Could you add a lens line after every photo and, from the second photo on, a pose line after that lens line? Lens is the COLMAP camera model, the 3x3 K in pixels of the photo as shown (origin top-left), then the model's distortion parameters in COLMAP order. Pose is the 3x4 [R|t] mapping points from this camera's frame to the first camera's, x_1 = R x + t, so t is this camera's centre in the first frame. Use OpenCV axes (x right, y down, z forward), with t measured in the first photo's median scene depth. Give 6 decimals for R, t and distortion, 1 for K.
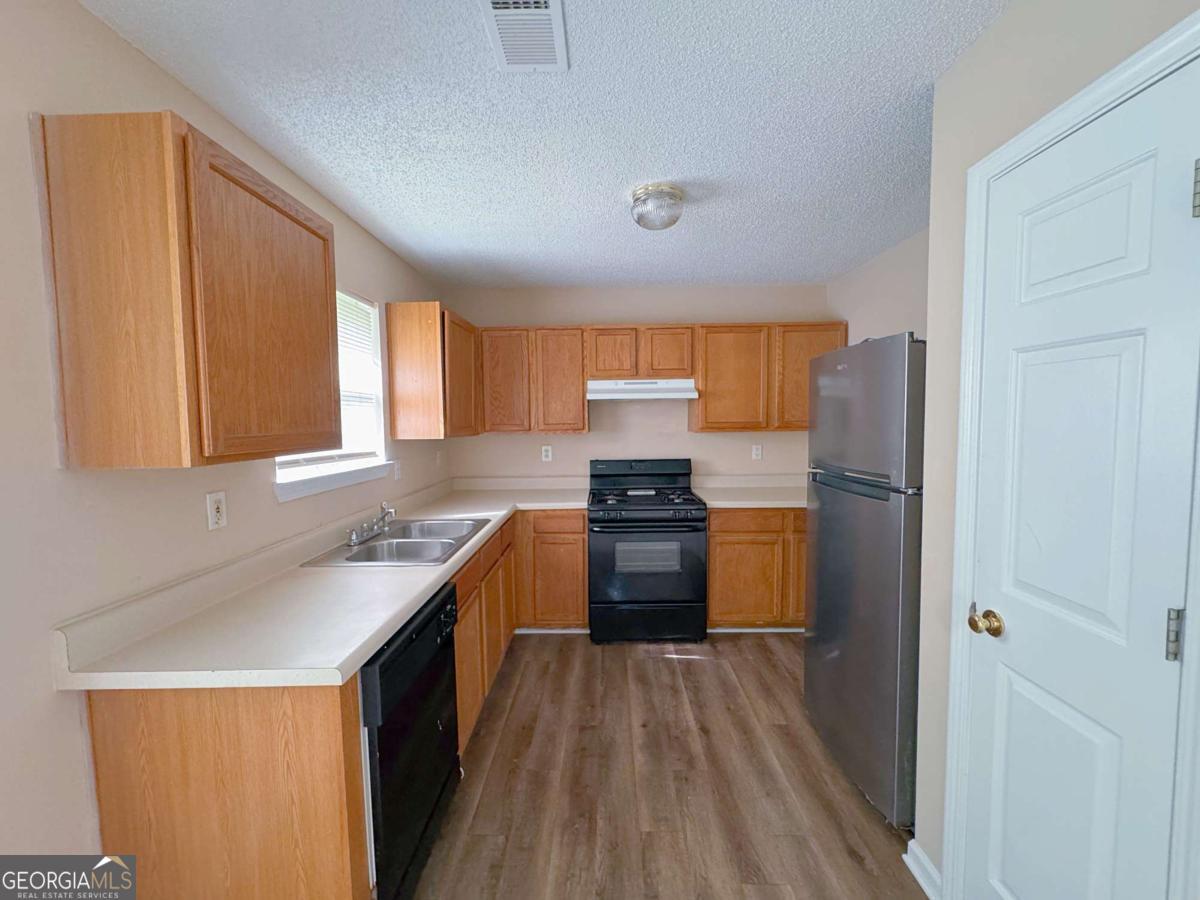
lens RADIAL K [[478.3, 0, 599.3], [0, 478.3, 446.0], [0, 0, 1]] dist [-0.001228, -0.000252]
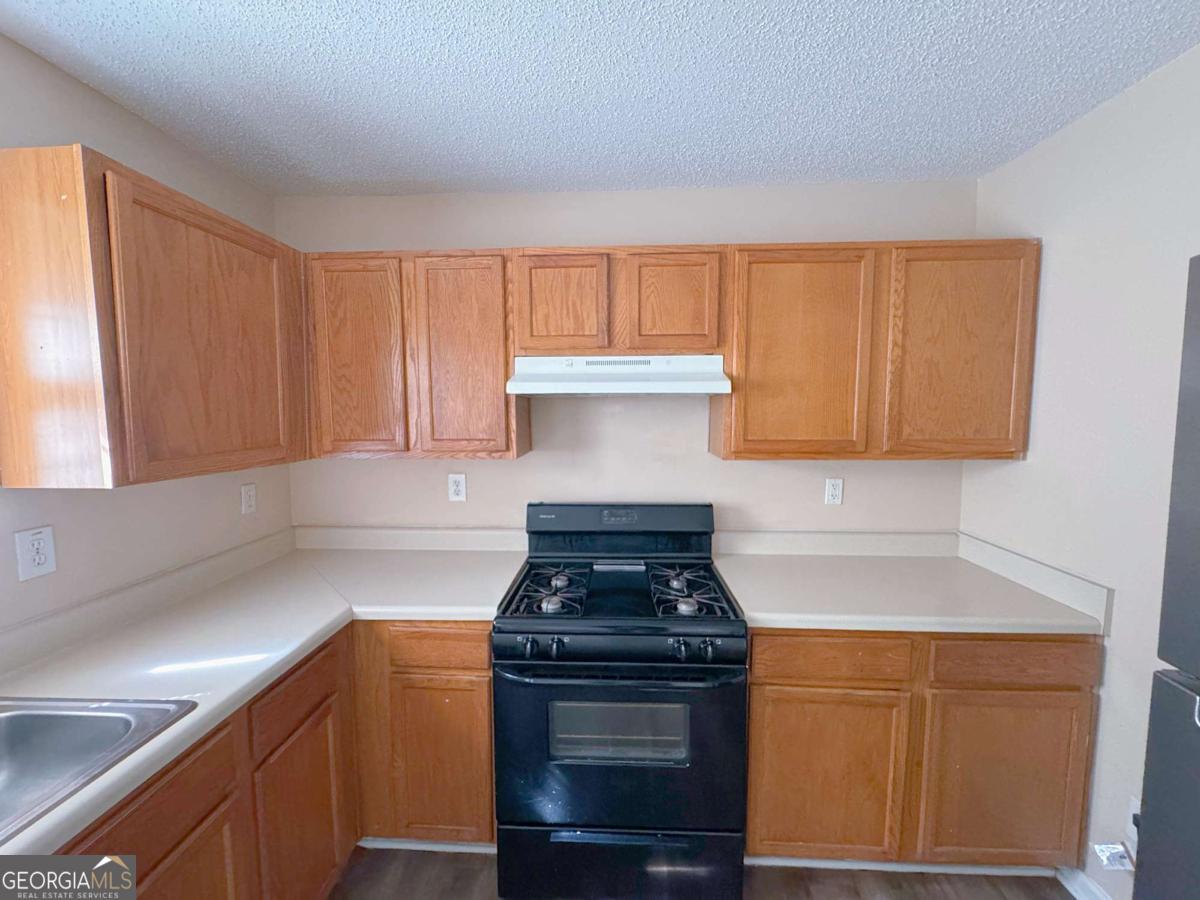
lens RADIAL K [[478.3, 0, 599.3], [0, 478.3, 446.0], [0, 0, 1]] dist [-0.001228, -0.000252]
pose [[0.999476, 0.012199, -0.029994, 0.084075], [-0.011595, 0.999728, 0.020225, -0.052553], [0.030232, -0.019867, 0.999345, 0.488768]]
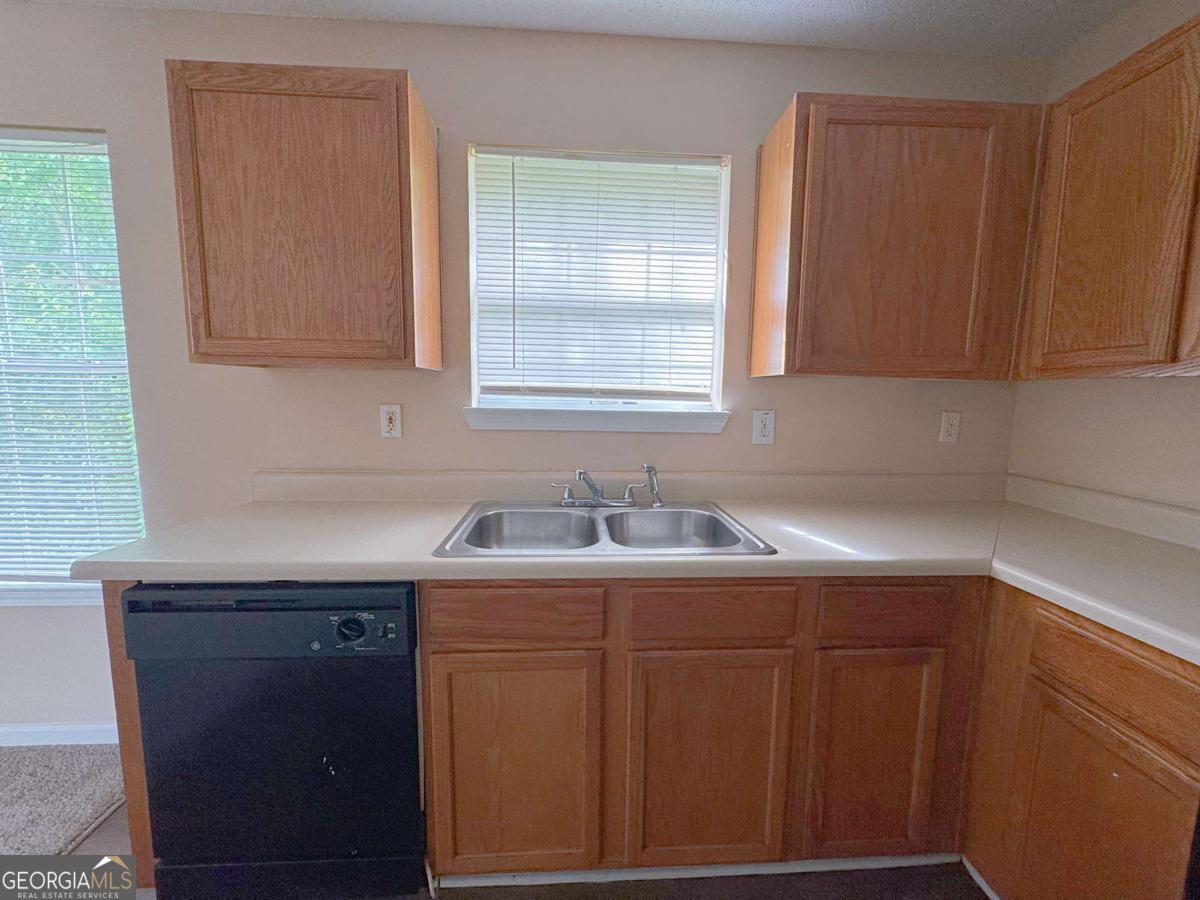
lens RADIAL K [[478.3, 0, 599.3], [0, 478.3, 446.0], [0, 0, 1]] dist [-0.001228, -0.000252]
pose [[0.067147, 0.125870, -0.989772, 0.146182], [-0.071711, 0.990054, 0.121041, 0.010617], [0.995163, 0.062850, 0.075505, 0.621745]]
